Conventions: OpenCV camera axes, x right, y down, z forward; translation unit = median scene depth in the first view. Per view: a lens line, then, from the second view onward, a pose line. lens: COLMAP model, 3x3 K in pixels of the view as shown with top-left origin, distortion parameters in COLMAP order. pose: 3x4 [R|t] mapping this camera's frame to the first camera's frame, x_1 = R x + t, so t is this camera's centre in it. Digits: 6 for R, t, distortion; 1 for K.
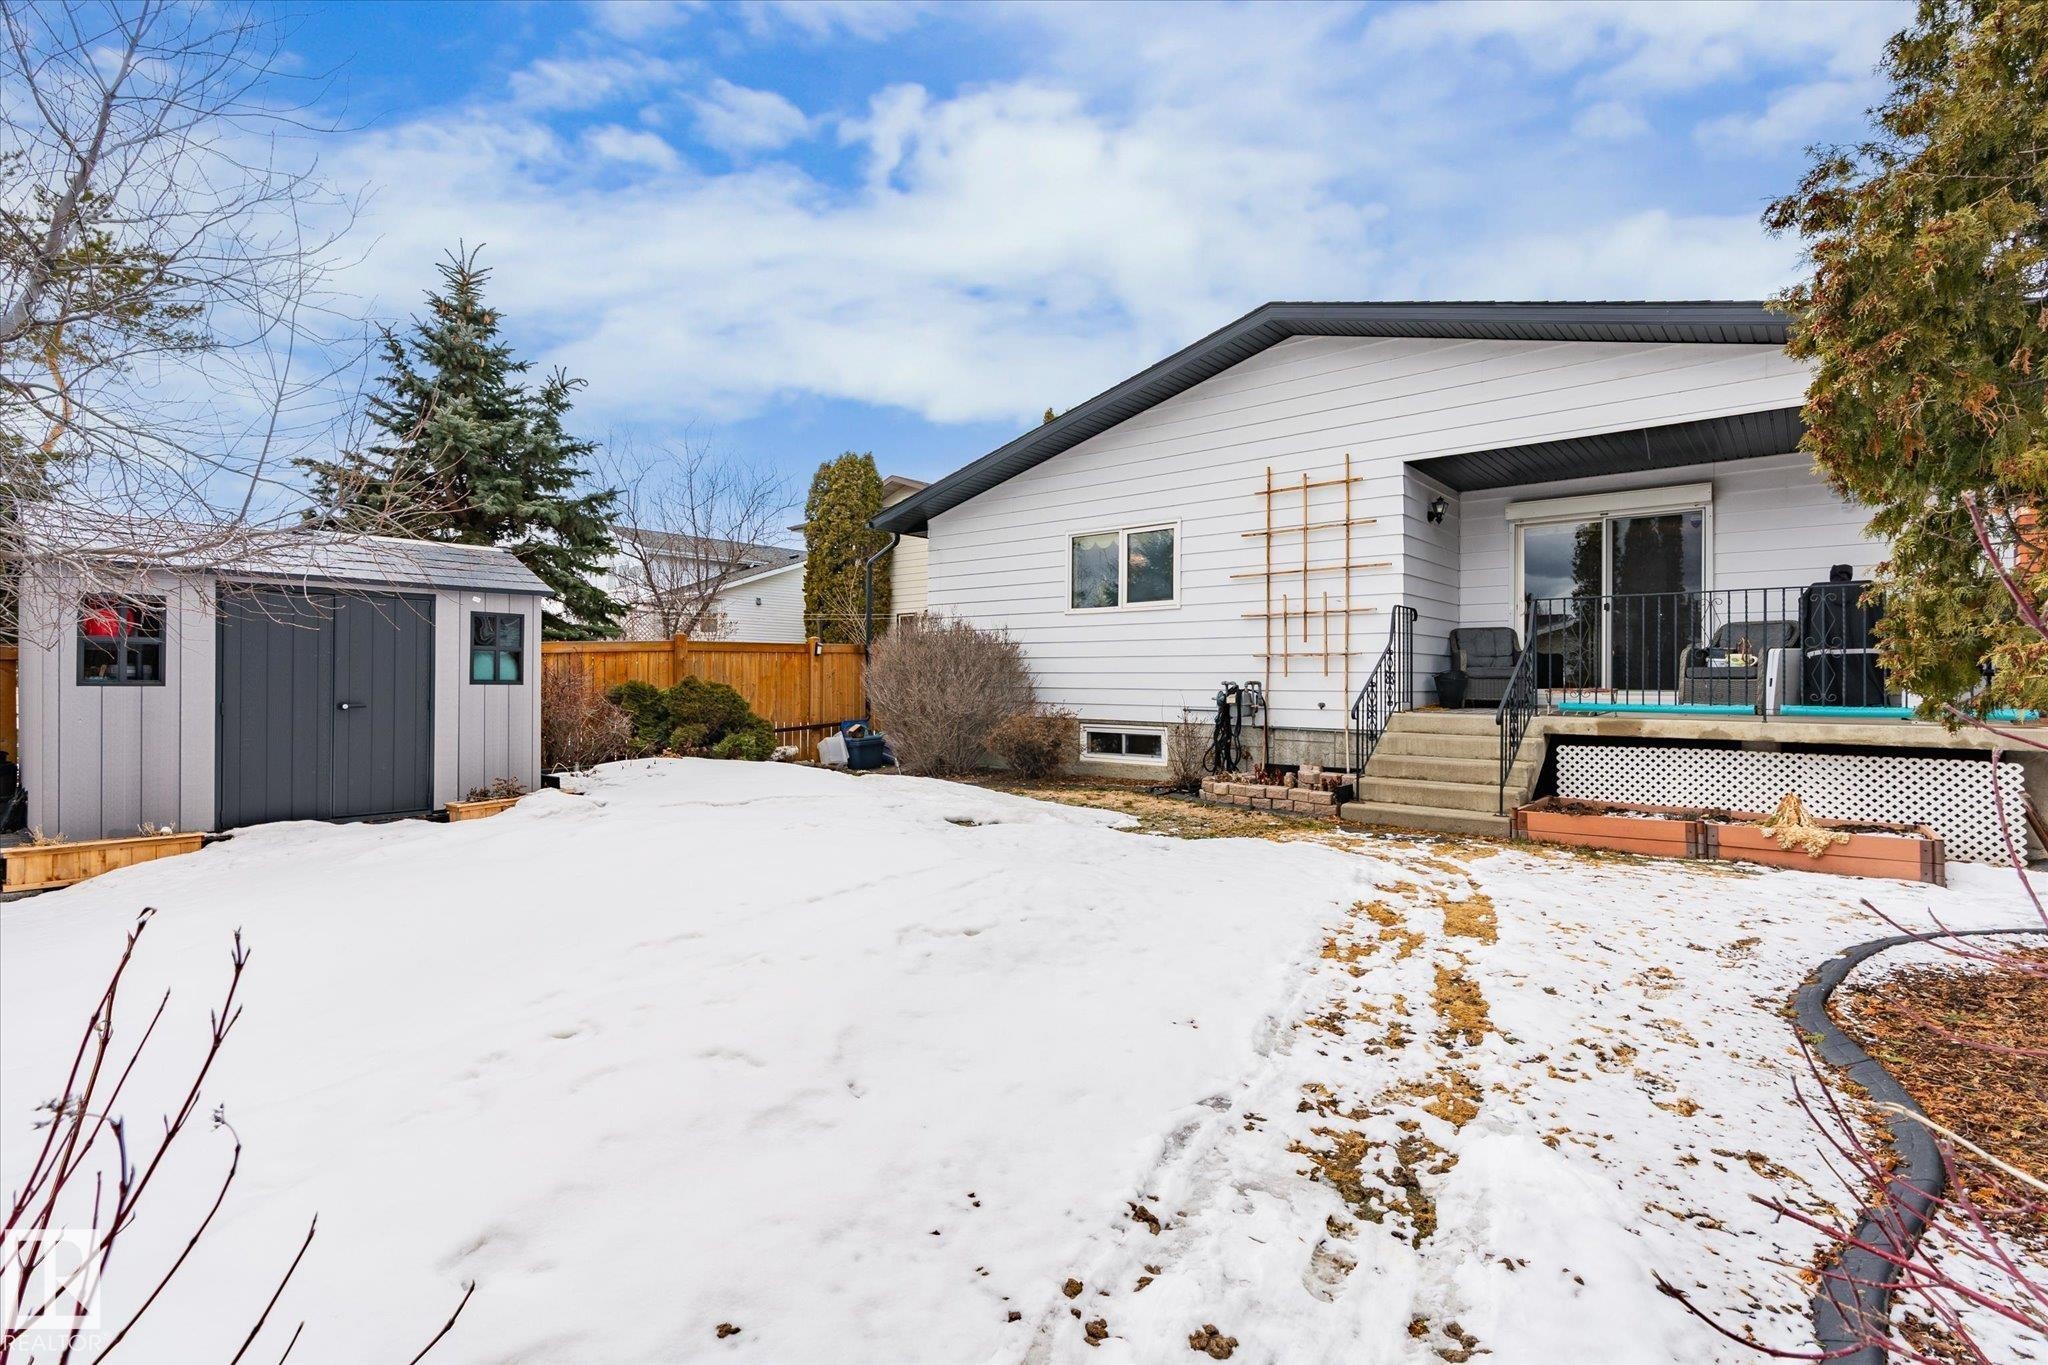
lens RADIAL K [[935.2, 0, 1001.7], [0, 935.2, 685.1], [0, 0, 1]] dist [0.001054, 0.000320]
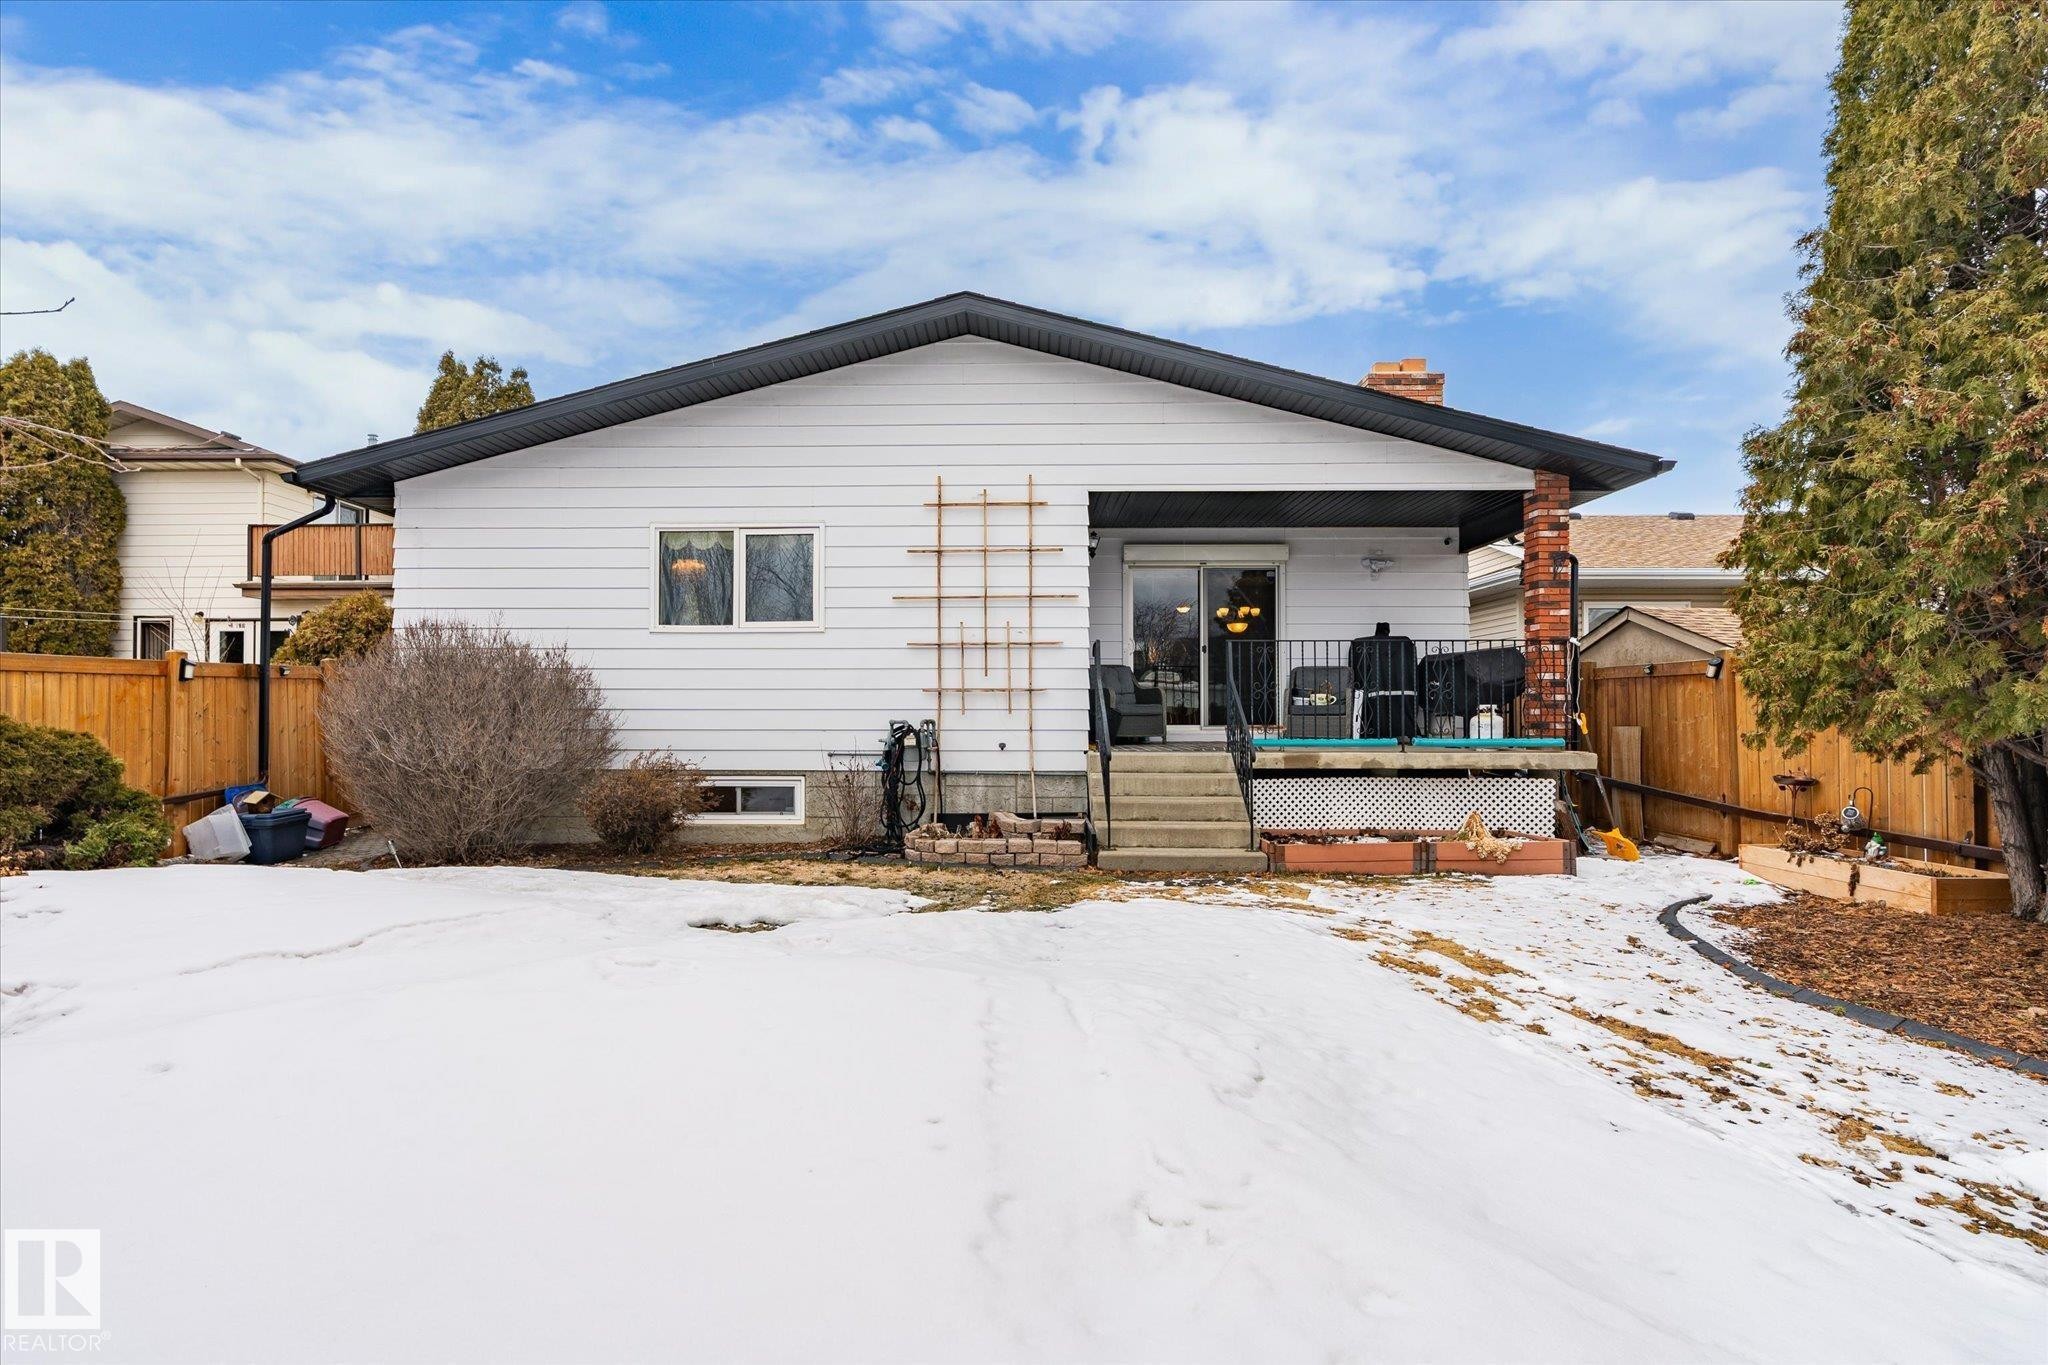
lens RADIAL K [[1038.3, 0, 1024.0], [0, 1038.3, 707.2], [0, 0, 1]] dist [-0.001595, -0.000100]
pose [[0.779612, 0.000750, 0.626263, -0.267091], [0.006887, 0.999929, -0.009772, -0.005760], [-0.626225, 0.011932, 0.779551, 0.191868]]
